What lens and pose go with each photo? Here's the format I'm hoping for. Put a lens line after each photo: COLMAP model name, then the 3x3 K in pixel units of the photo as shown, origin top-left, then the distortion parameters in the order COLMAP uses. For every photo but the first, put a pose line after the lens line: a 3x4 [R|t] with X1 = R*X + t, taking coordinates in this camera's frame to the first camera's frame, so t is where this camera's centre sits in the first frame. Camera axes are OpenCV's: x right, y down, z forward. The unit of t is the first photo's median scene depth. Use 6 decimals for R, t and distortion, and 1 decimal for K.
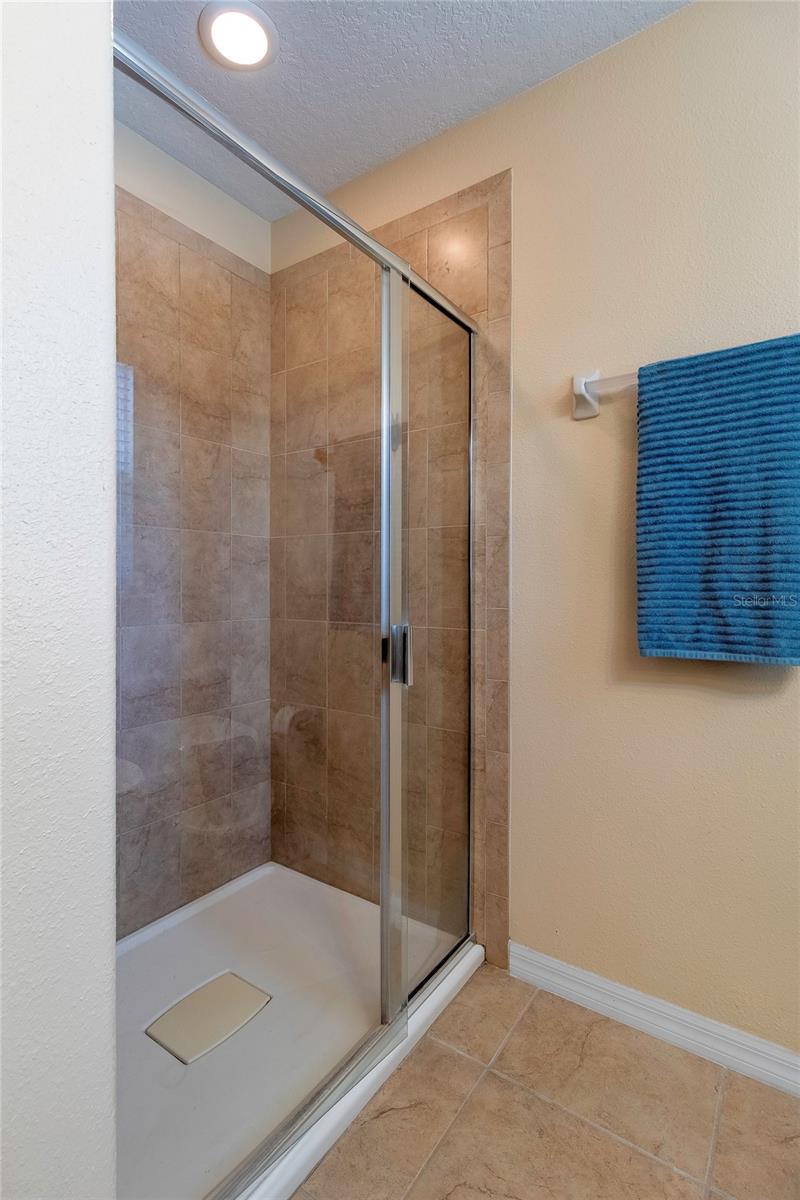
lens RADIAL K [[558.1, 0, 399.5], [0, 558.1, 587.0], [0, 0, 1]] dist [0.002556, 0.000481]
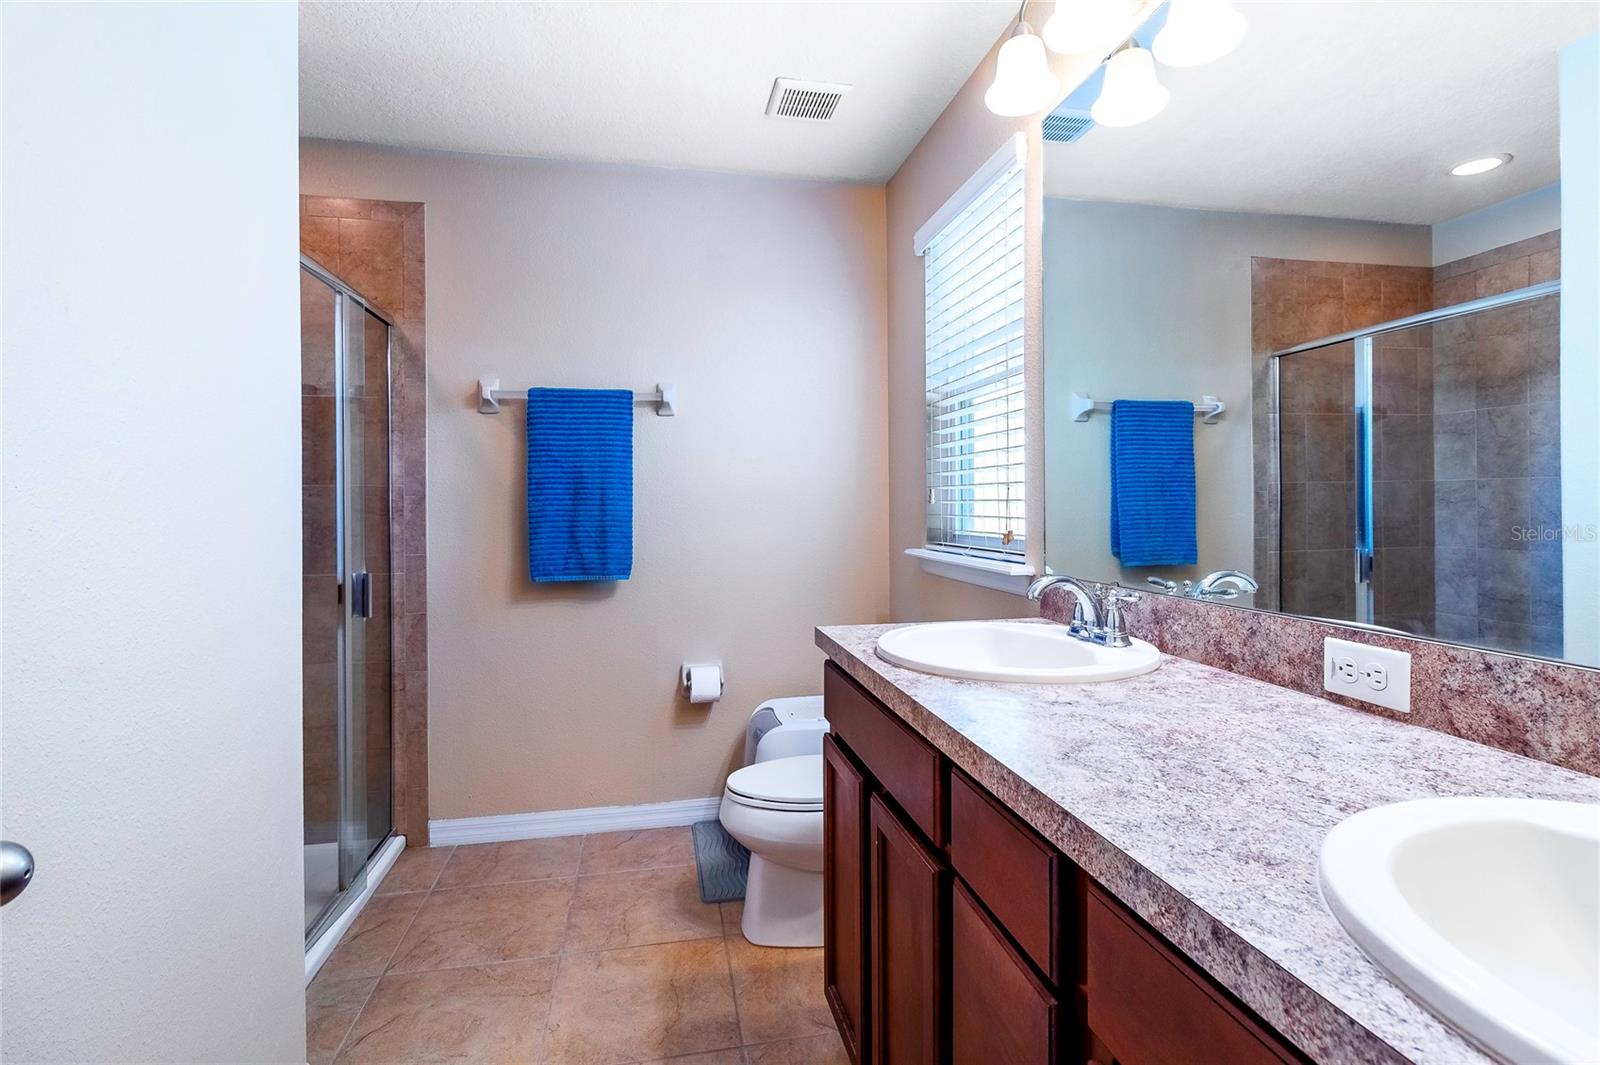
lens RADIAL K [[786.6, 0, 806.5], [0, 786.6, 516.1], [0, 0, 1]] dist [0.001946, 0.000136]
pose [[0.688717, -0.018579, 0.724792, -0.490124], [0.006297, 0.999787, 0.019645, -0.075683], [-0.725003, -0.008966, 0.688688, -0.822965]]
